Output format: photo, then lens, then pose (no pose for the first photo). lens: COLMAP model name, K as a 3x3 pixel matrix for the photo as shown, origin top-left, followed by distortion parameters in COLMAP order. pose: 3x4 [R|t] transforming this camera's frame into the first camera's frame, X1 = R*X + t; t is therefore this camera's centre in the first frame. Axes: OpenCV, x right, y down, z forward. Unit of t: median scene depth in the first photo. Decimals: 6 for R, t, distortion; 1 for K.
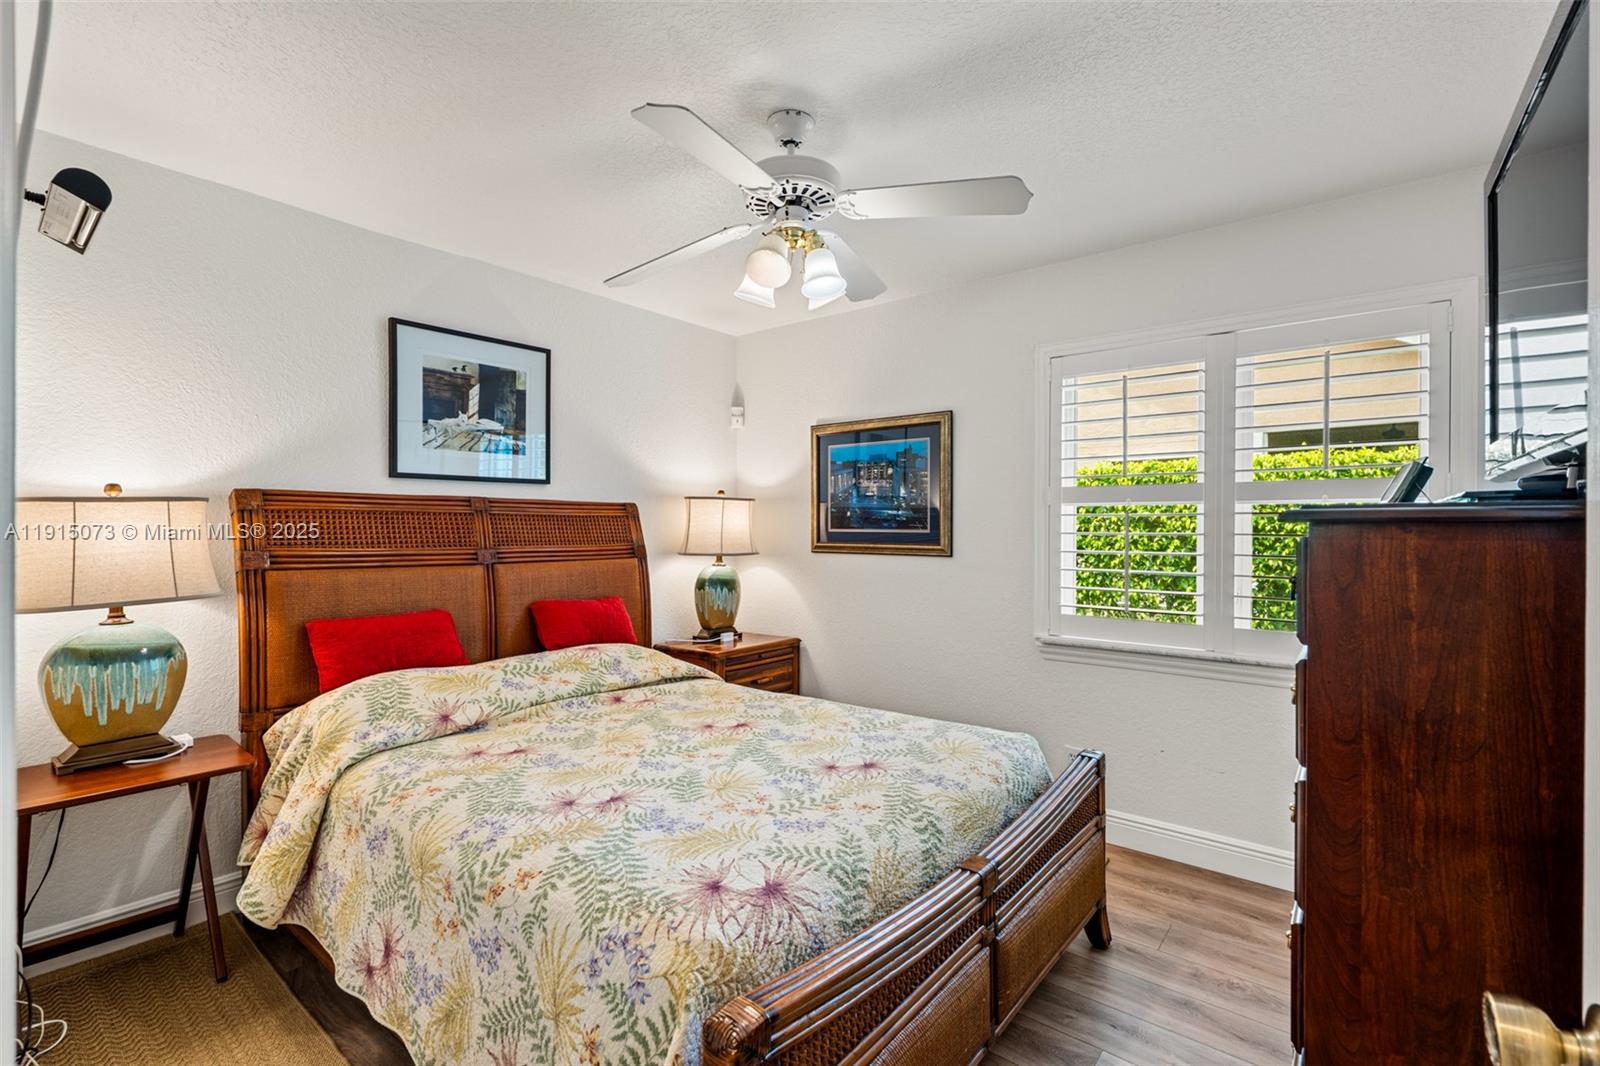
lens RADIAL K [[713.4, 0, 797.2], [0, 713.4, 532.9], [0, 0, 1]] dist [-0.000567, 0.001343]
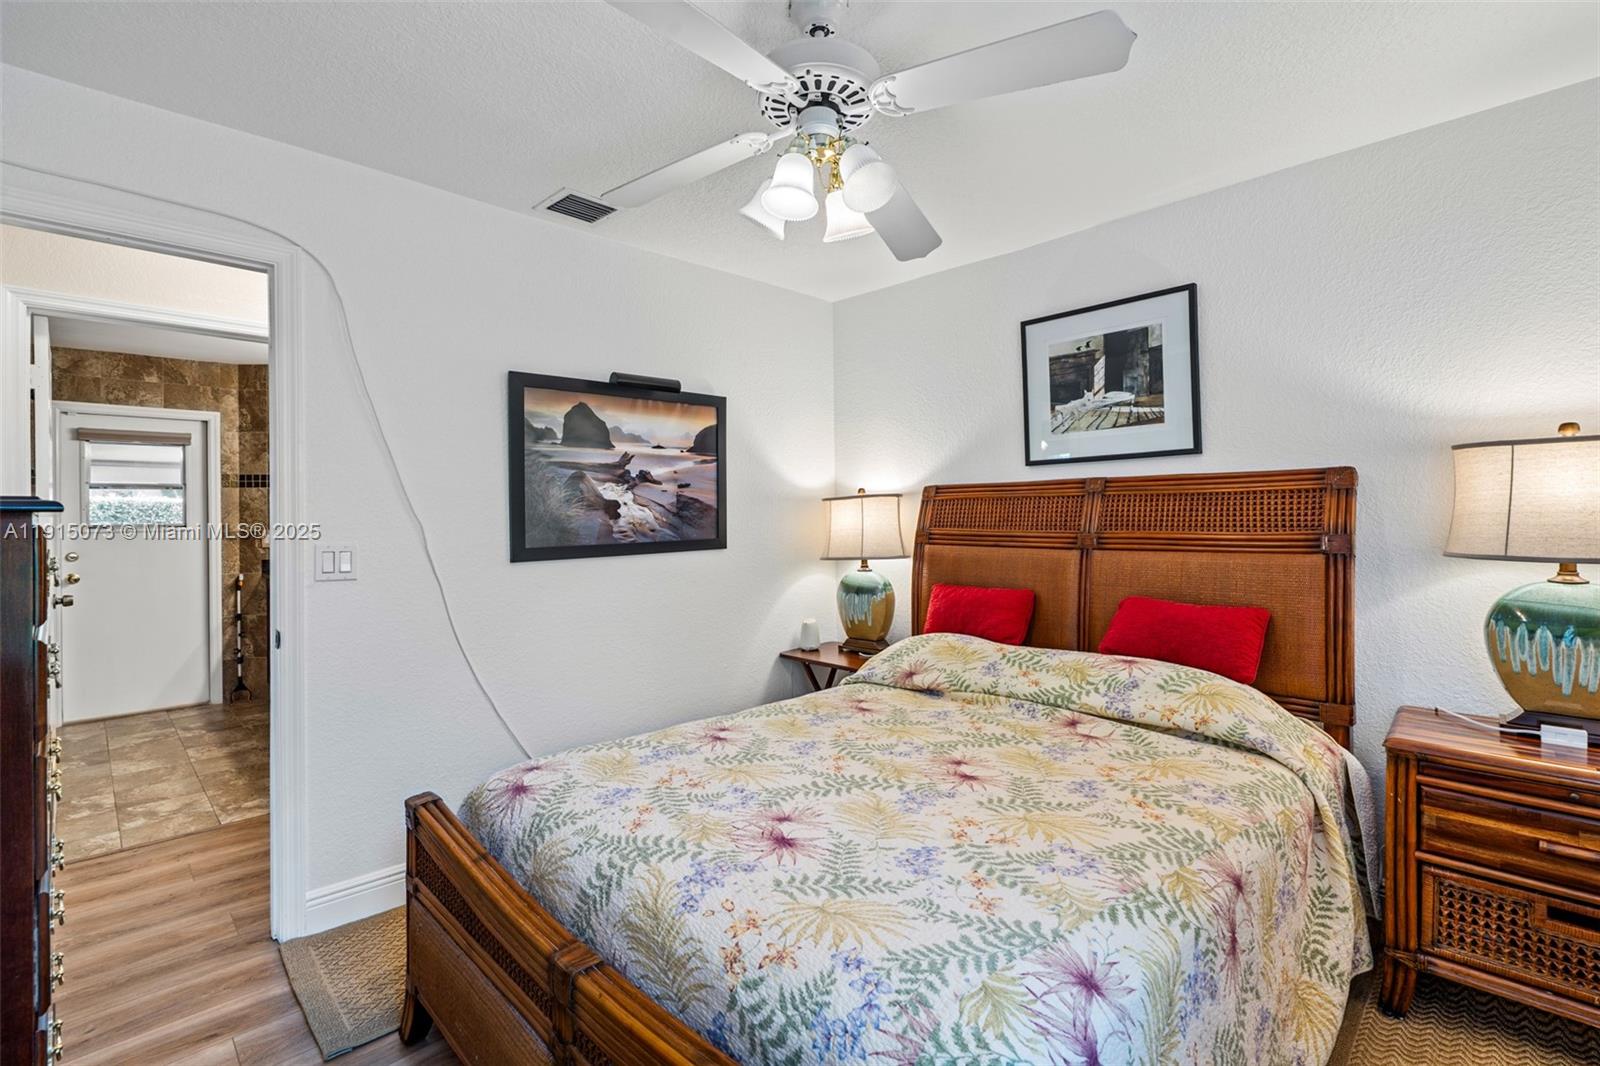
lens RADIAL K [[713.4, 0, 794.4], [0, 713.4, 513.0], [0, 0, 1]] dist [-0.000567, 0.001343]
pose [[-0.091118, -0.003236, -0.995835, 0.541252], [0.005890, 0.999975, -0.003789, -0.002642], [0.995823, -0.006211, -0.091097, 0.712025]]
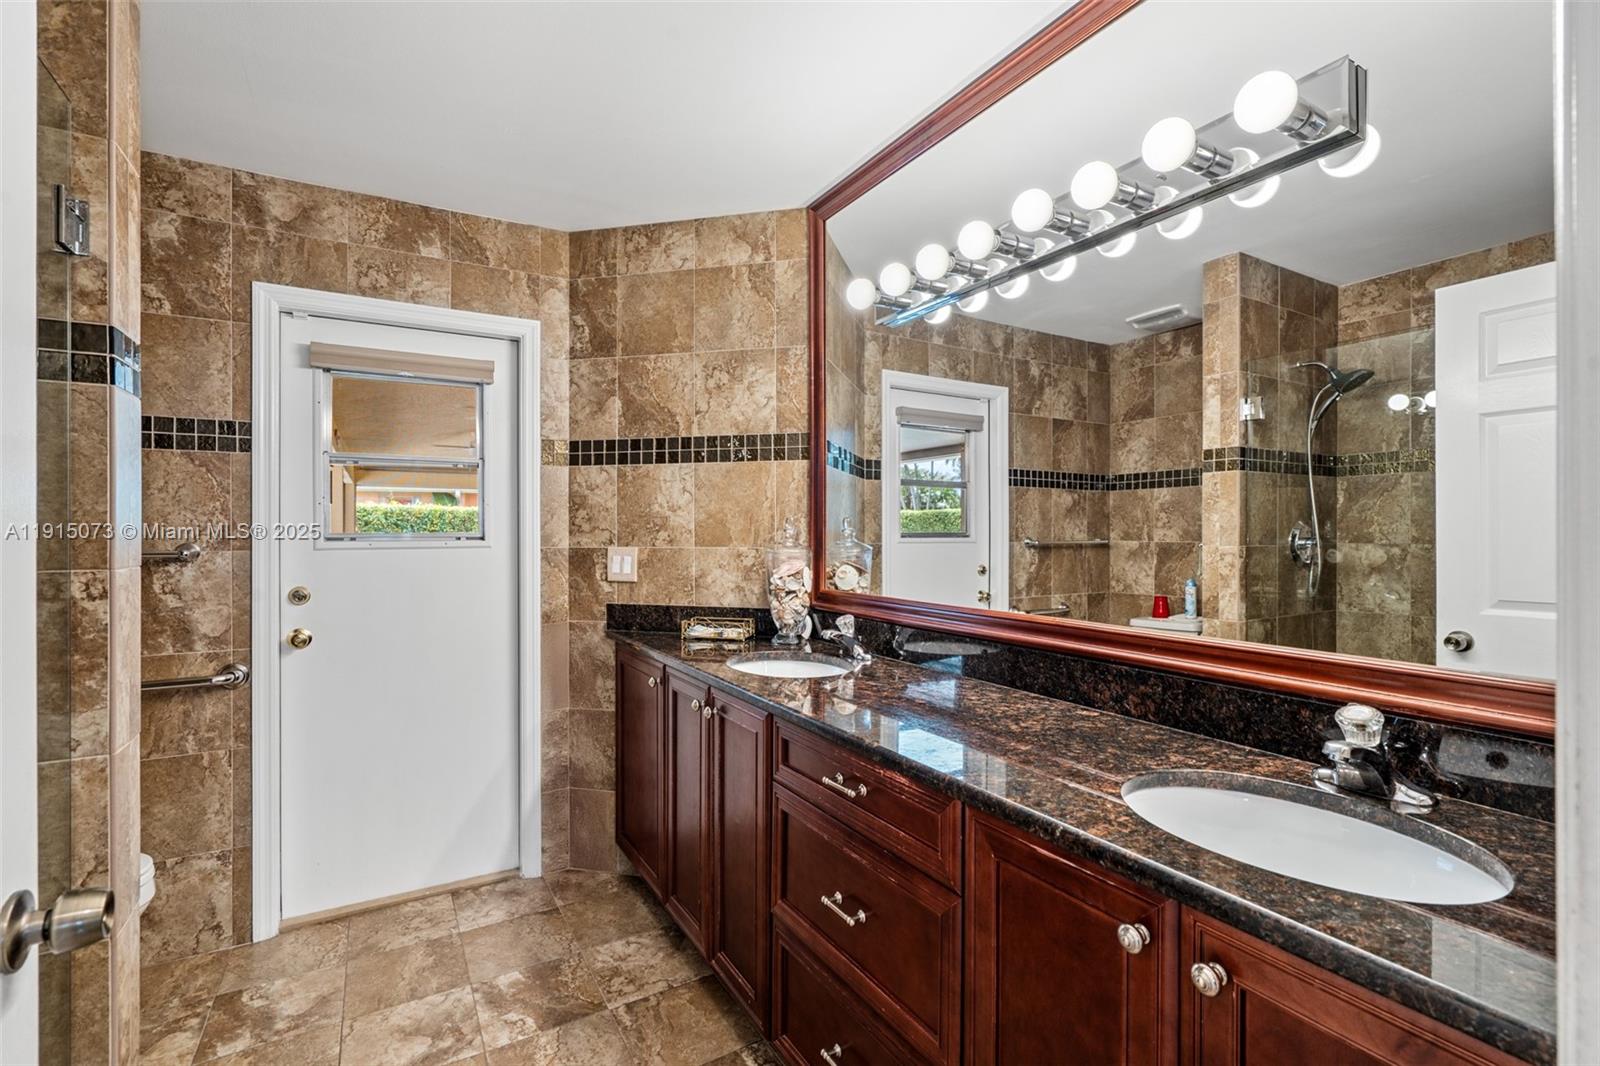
lens RADIAL K [[713.4, 0, 801.4], [0, 713.4, 531.5], [0, 0, 1]] dist [-0.000567, 0.001343]
pose [[-0.334512, 0.000727, -0.942391, 0.367274], [-0.004176, 0.999989, 0.002253, -0.001603], [0.942382, 0.004689, -0.334506, 0.522916]]
